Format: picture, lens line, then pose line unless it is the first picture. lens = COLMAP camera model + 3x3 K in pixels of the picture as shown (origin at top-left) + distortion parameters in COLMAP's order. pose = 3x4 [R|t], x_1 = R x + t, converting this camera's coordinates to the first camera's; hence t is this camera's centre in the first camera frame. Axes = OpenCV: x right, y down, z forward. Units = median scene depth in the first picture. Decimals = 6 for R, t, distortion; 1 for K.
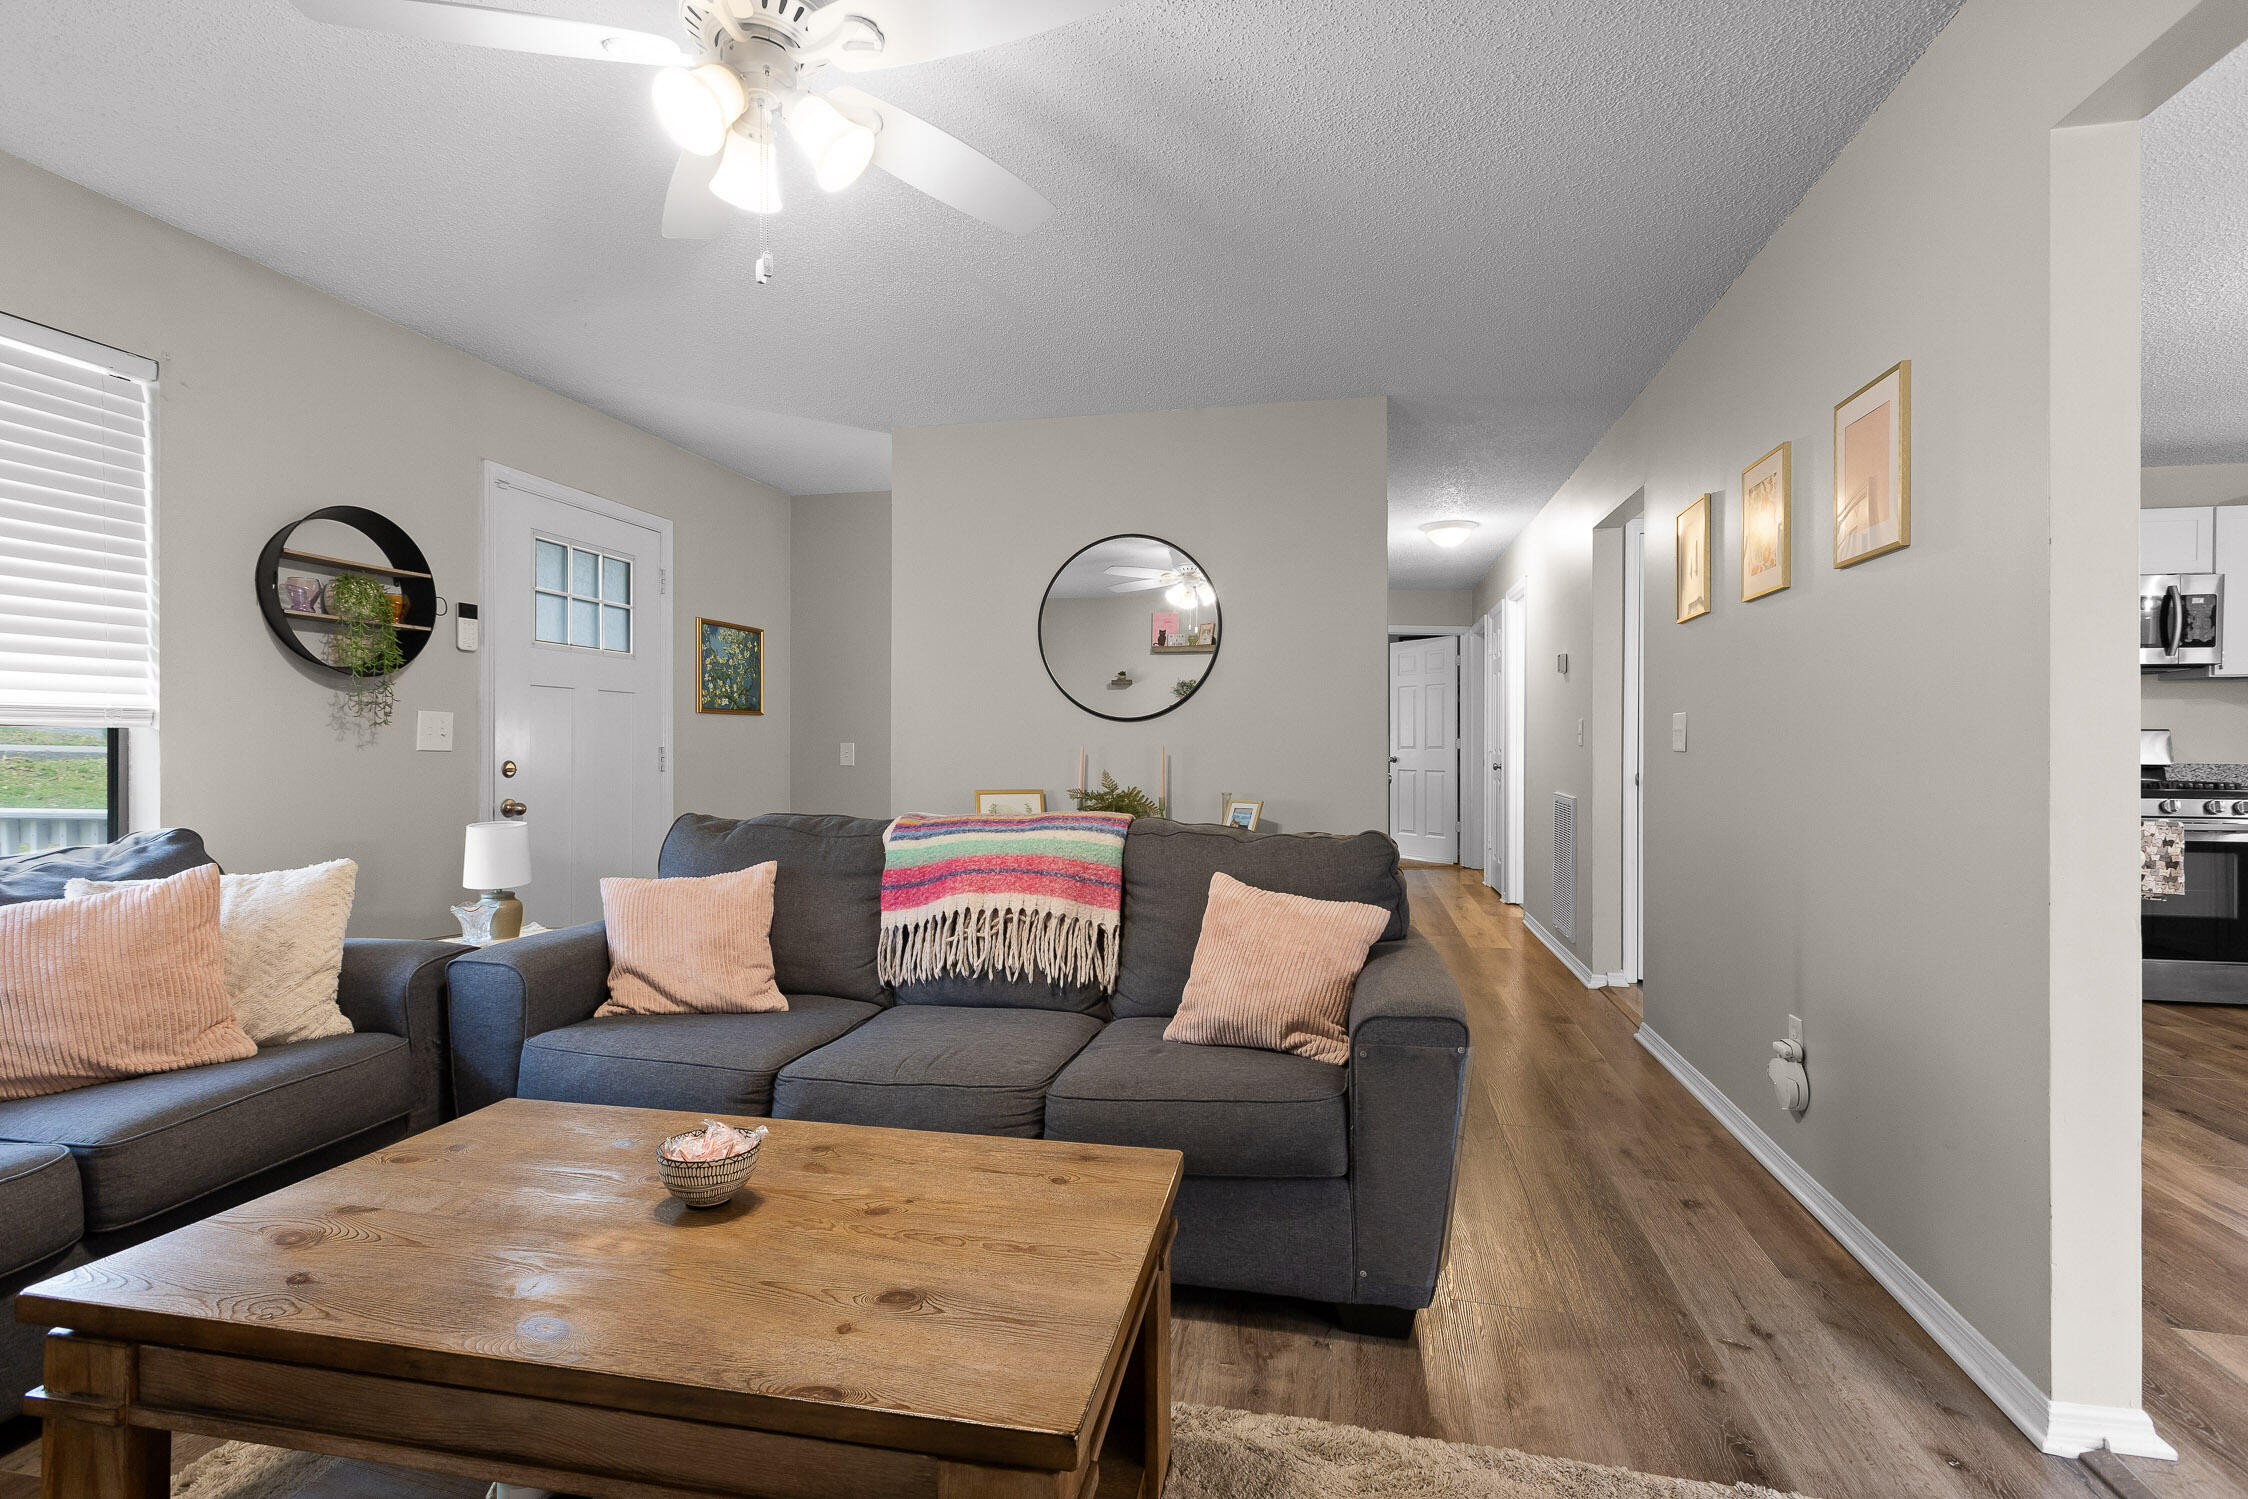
lens RADIAL K [[1042.6, 0, 1124.0], [0, 1042.6, 749.5], [0, 0, 1]] dist [0.002443, 0.000080]
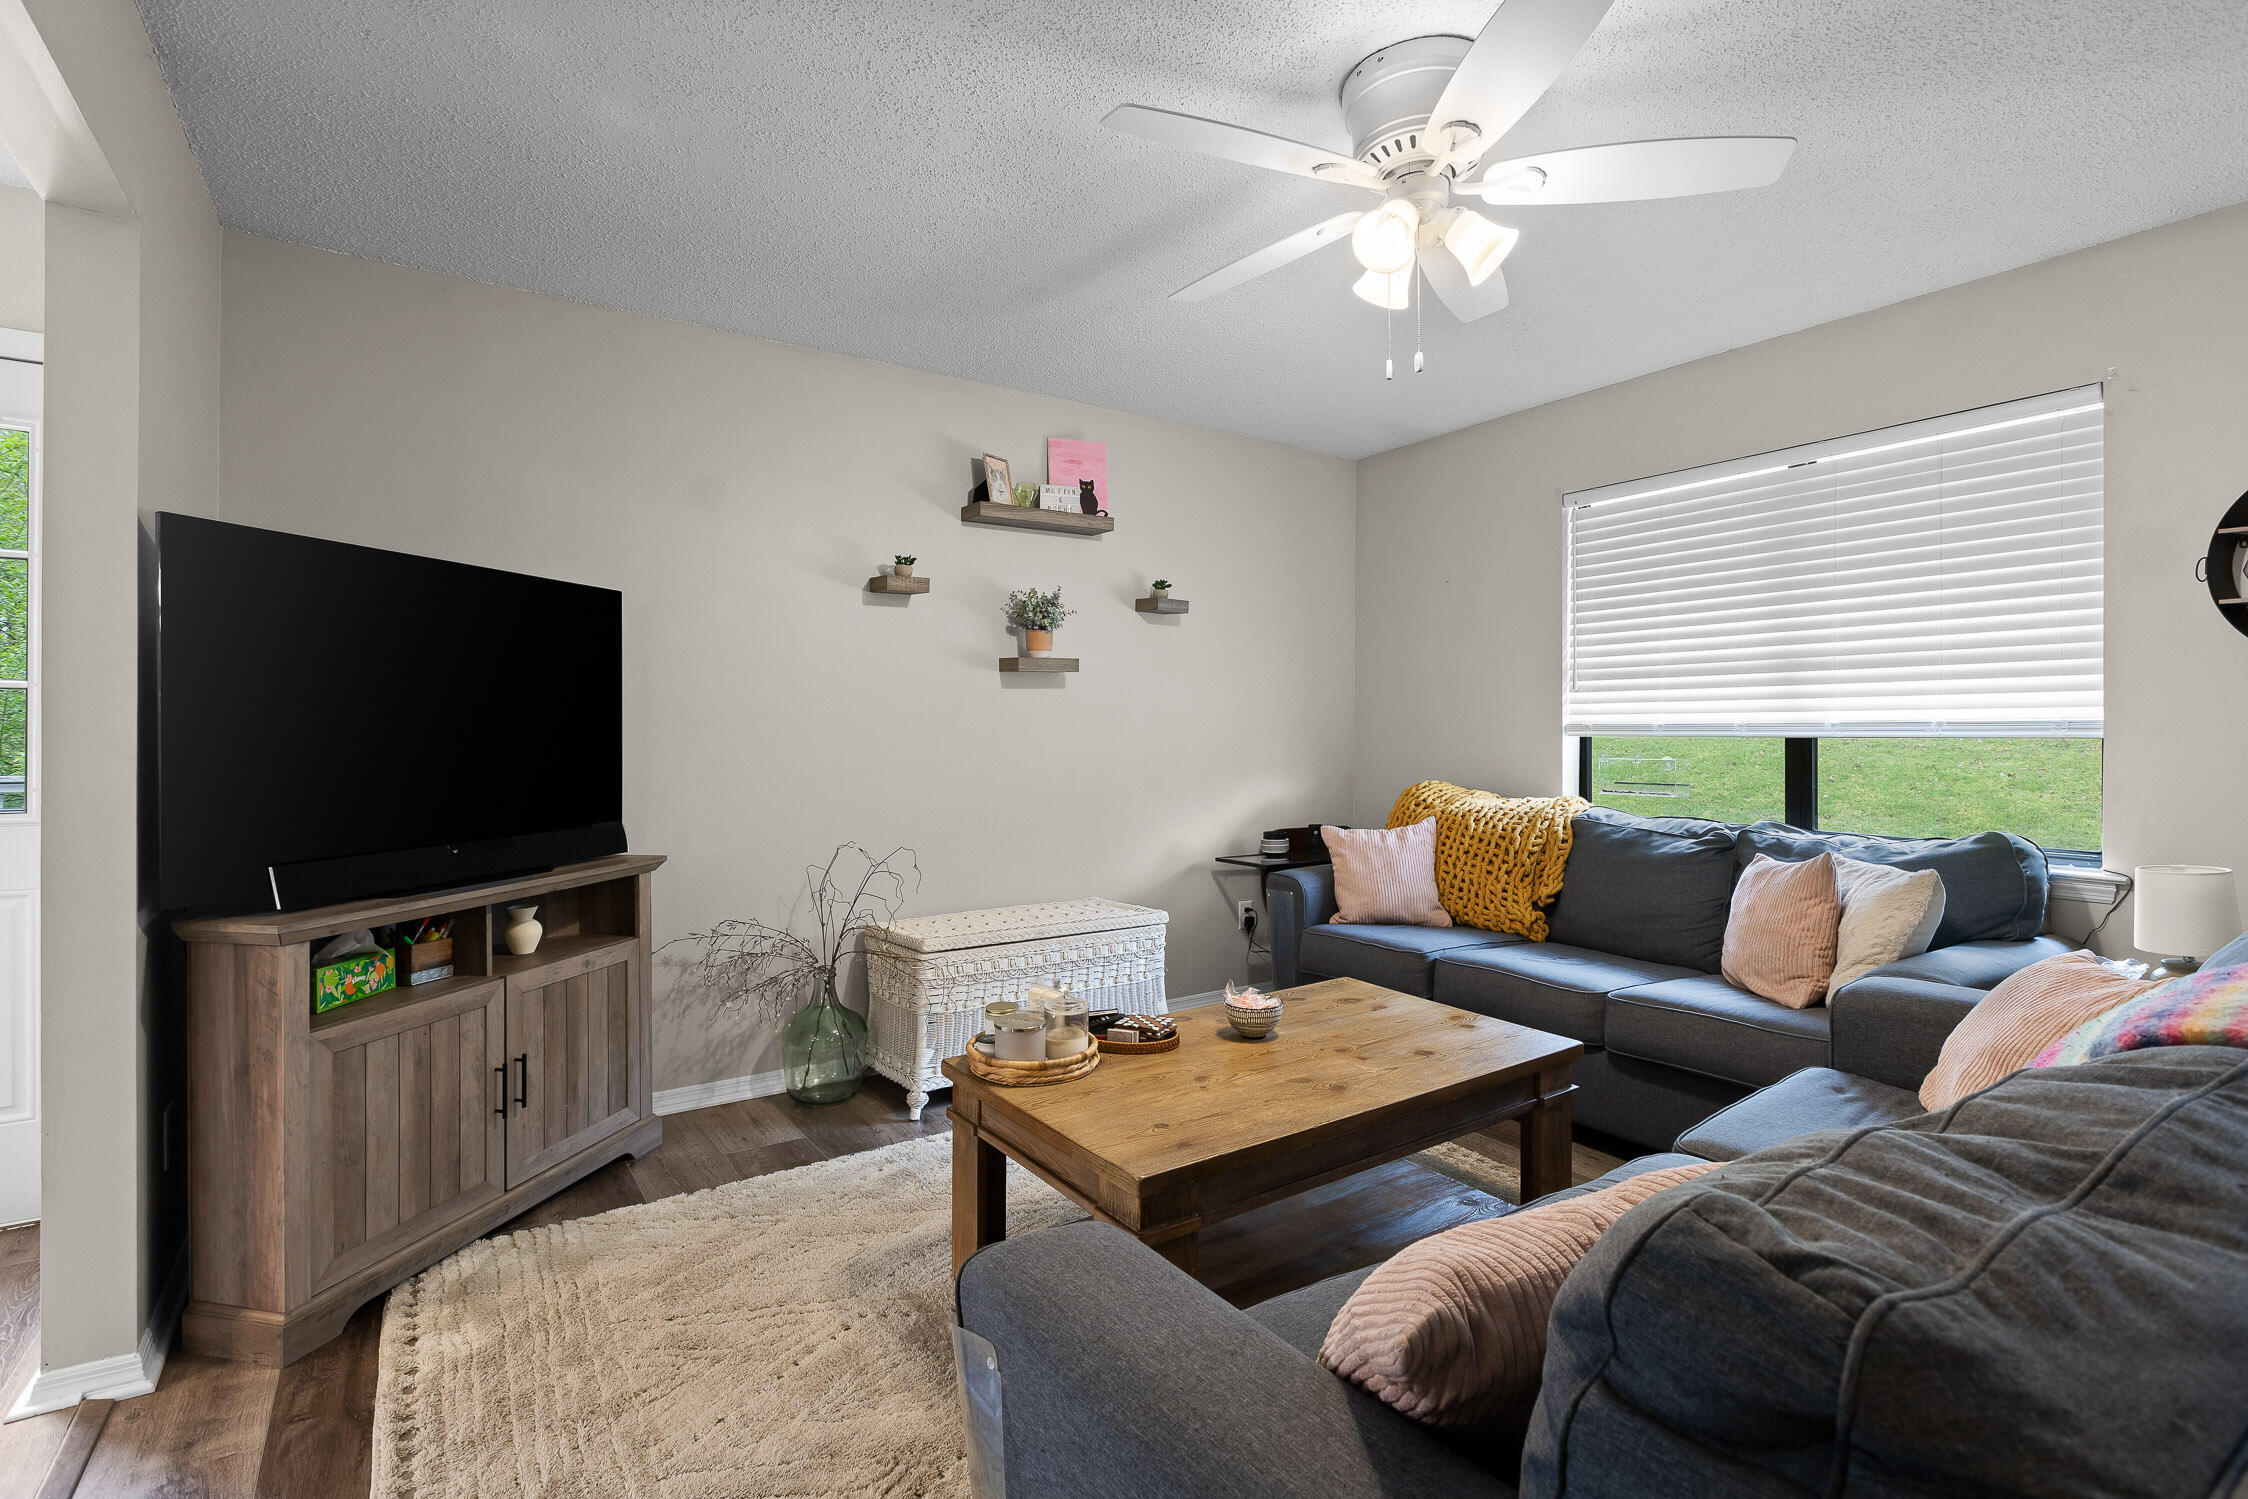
lens RADIAL K [[1053.7, 0, 1121.6], [0, 1053.7, 736.3], [0, 0, 1]] dist [-0.000228, 0.000074]
pose [[-0.697955, 0.000581, -0.716142, 0.311771], [-0.002567, 0.999991, 0.003314, -0.014549], [0.716137, 0.004151, -0.697947, 0.654472]]
